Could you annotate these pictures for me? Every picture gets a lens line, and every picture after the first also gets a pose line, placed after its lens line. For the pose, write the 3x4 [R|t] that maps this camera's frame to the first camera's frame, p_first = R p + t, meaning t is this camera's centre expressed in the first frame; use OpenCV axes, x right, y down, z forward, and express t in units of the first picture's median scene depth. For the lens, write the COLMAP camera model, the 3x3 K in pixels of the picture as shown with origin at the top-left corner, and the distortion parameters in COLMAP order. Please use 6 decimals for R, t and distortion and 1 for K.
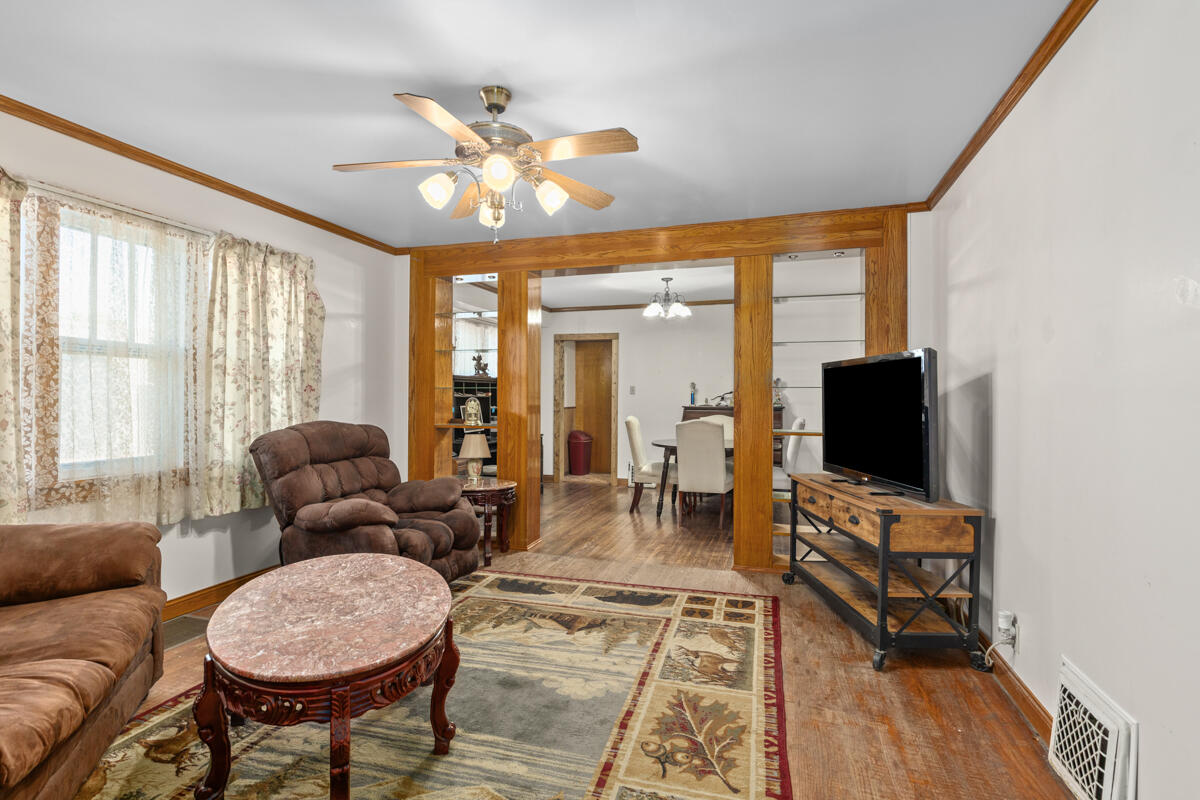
lens RADIAL K [[552.1, 0, 602.5], [0, 552.1, 393.5], [0, 0, 1]] dist [0.003049, -0.002085]
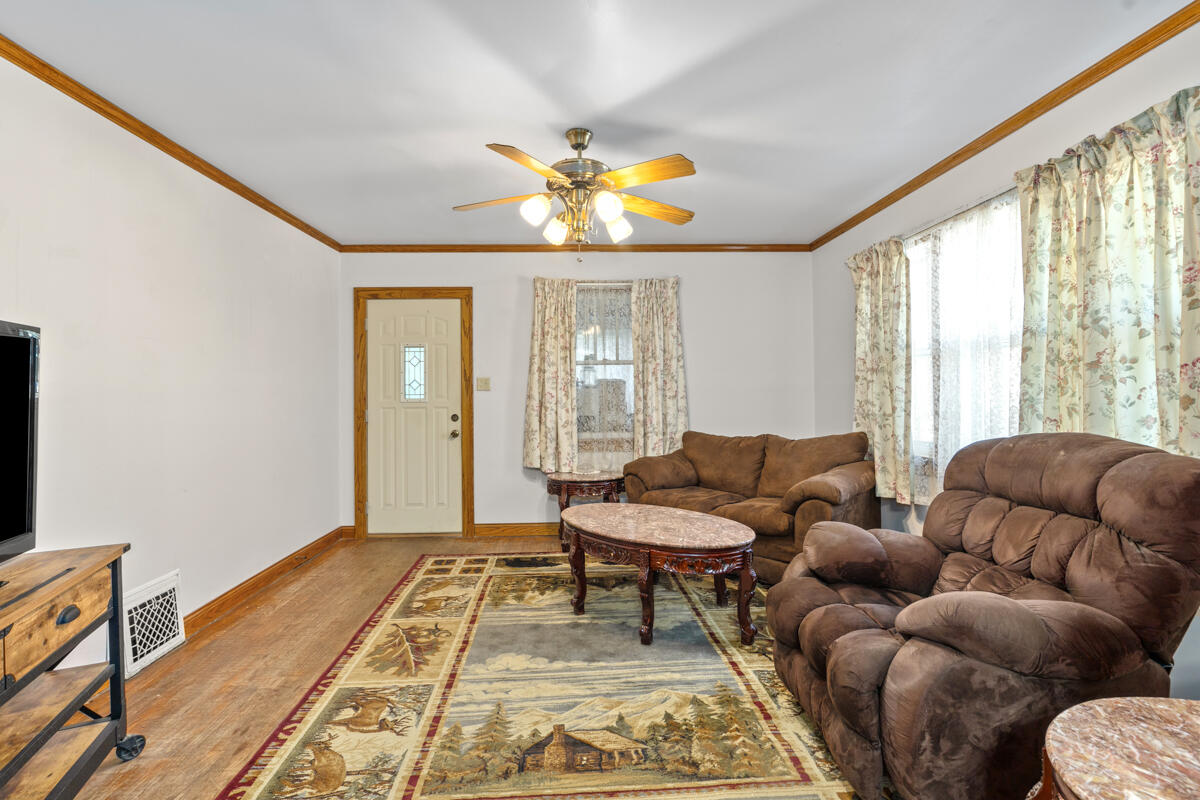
lens RADIAL K [[552.1, 0, 600.0], [0, 552.1, 396.8], [0, 0, 1]] dist [0.003049, -0.002085]
pose [[-0.939108, 0.010850, -0.343450, 0.125211], [0.011607, 0.999933, -0.000149, 0.010289], [0.343425, -0.004126, -0.939171, 1.602459]]
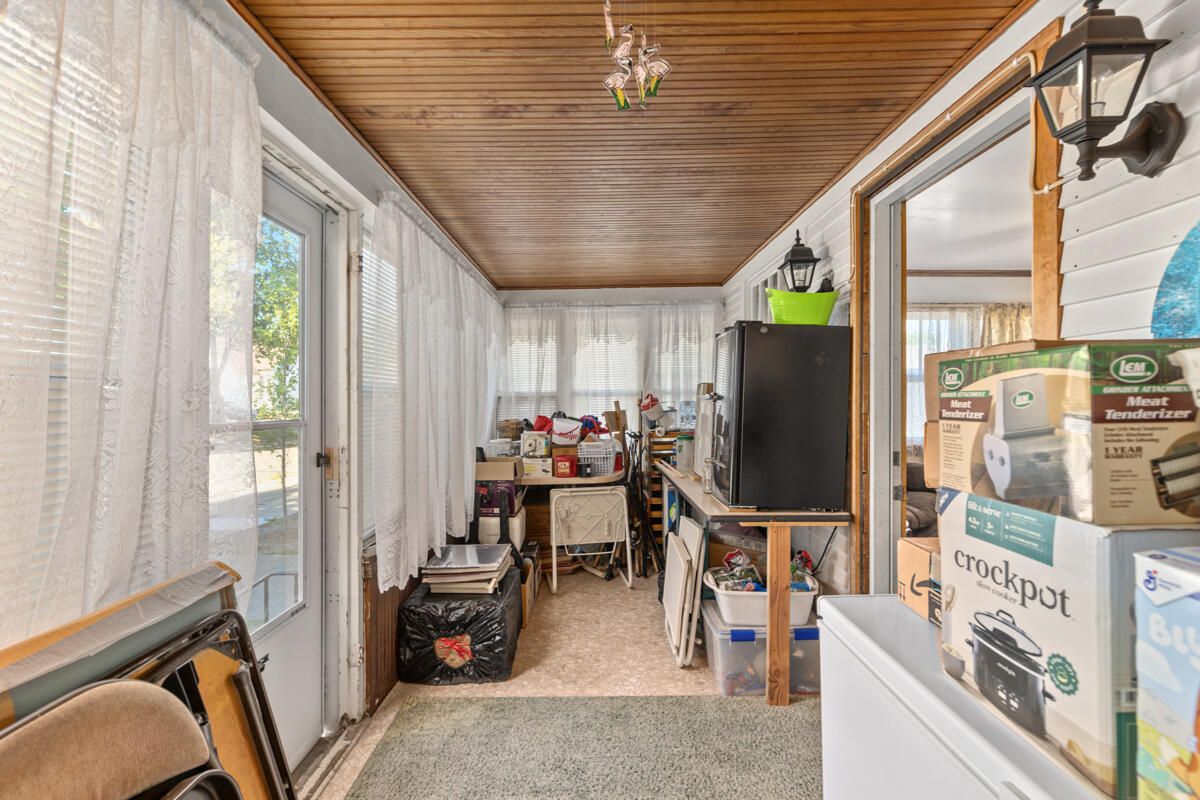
lens RADIAL K [[552.1, 0, 599.5], [0, 552.1, 395.3], [0, 0, 1]] dist [0.003049, -0.002085]
pose [[0.294673, -0.006331, -0.955577, 0.555264], [0.002217, 0.999980, -0.005942, -0.014473], [0.955596, -0.000367, 0.294681, -0.601562]]
